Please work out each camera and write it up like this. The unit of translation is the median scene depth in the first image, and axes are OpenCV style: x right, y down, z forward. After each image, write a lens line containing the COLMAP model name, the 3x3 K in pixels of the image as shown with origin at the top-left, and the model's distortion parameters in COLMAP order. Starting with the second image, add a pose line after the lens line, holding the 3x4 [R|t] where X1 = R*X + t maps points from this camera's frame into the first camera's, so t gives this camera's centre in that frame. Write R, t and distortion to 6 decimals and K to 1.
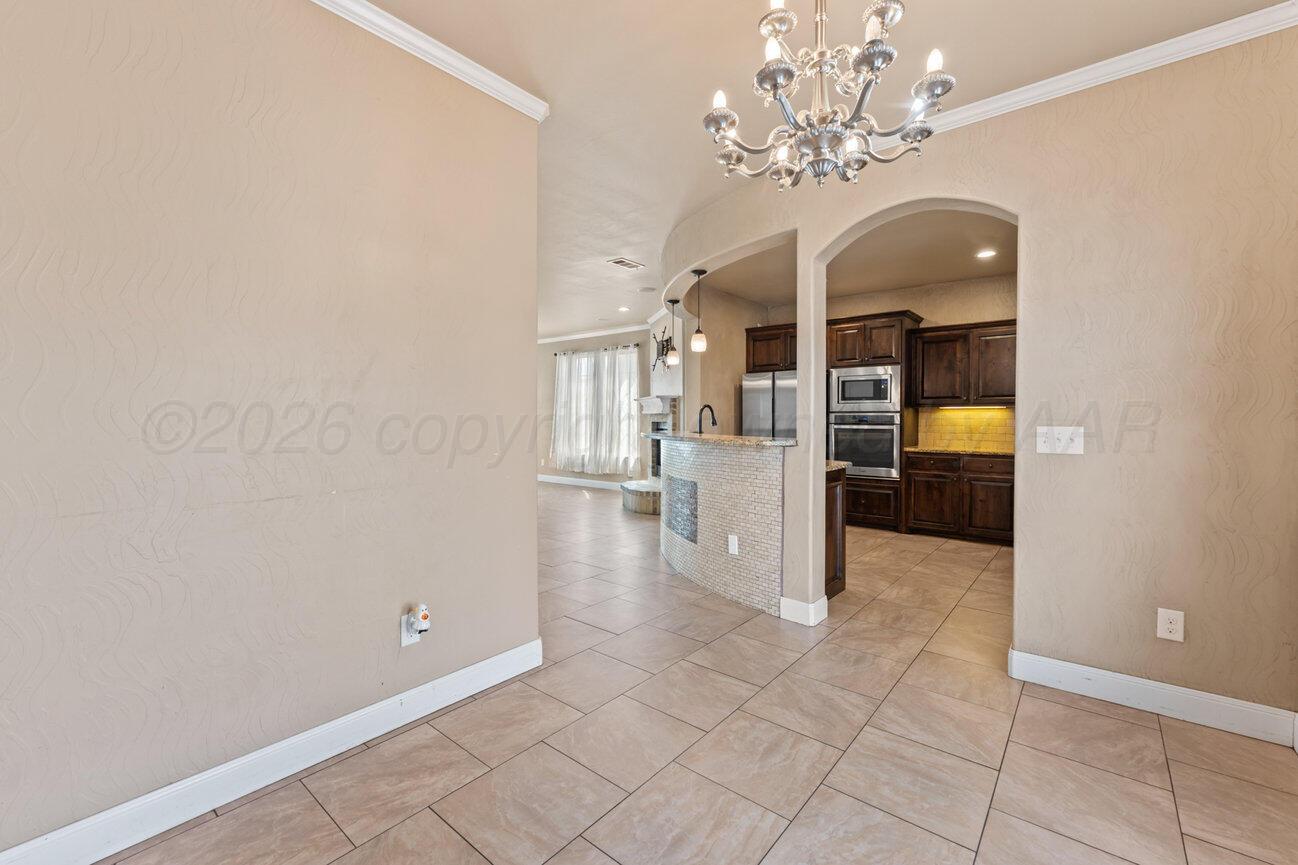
lens RADIAL K [[551.8, 0, 634.8], [0, 551.8, 414.6], [0, 0, 1]] dist [-0.002197, -0.001427]
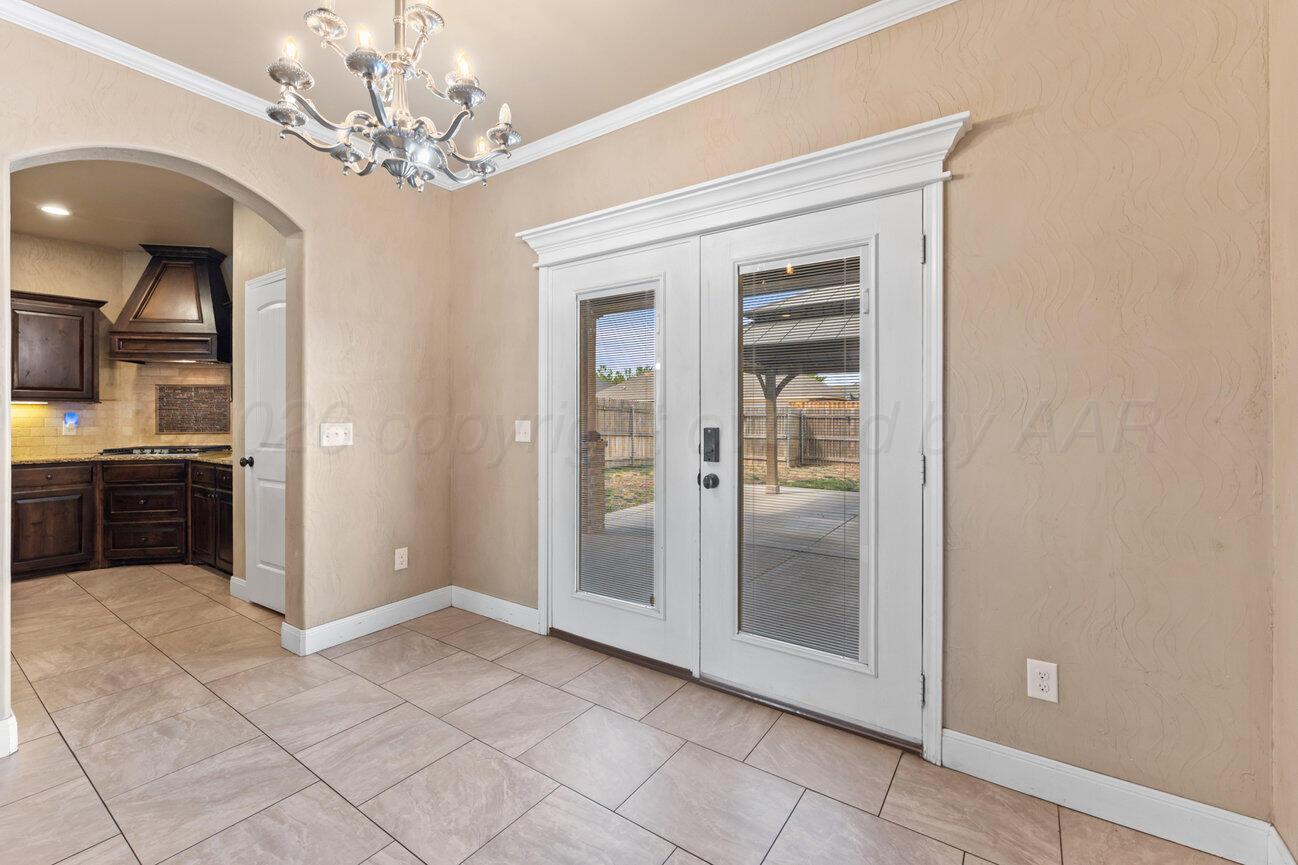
lens RADIAL K [[551.8, 0, 662.1], [0, 551.8, 410.1], [0, 0, 1]] dist [-0.002197, -0.001427]
pose [[-0.103307, 0.000916, 0.994649, -0.214512], [0.003411, 0.999994, -0.000567, 0.000468], [-0.994644, 0.003334, -0.103310, 0.194925]]
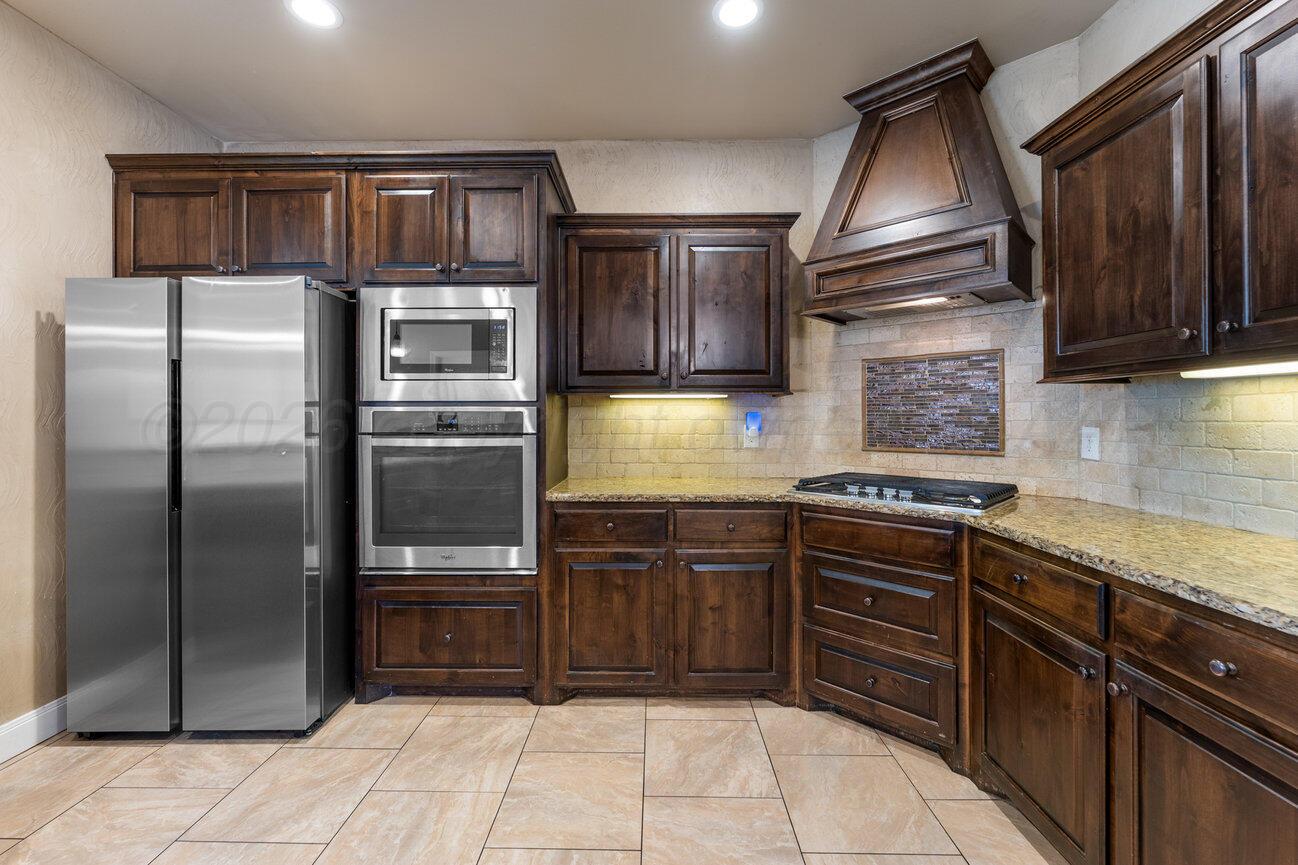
lens RADIAL K [[551.8, 0, 643.8], [0, 551.8, 414.0], [0, 0, 1]] dist [-0.002197, -0.001427]
pose [[0.772163, -0.001380, 0.635423, 0.297701], [0.004375, 0.999985, -0.003146, 0.004541], [-0.635410, 0.005209, 0.772157, 0.665616]]
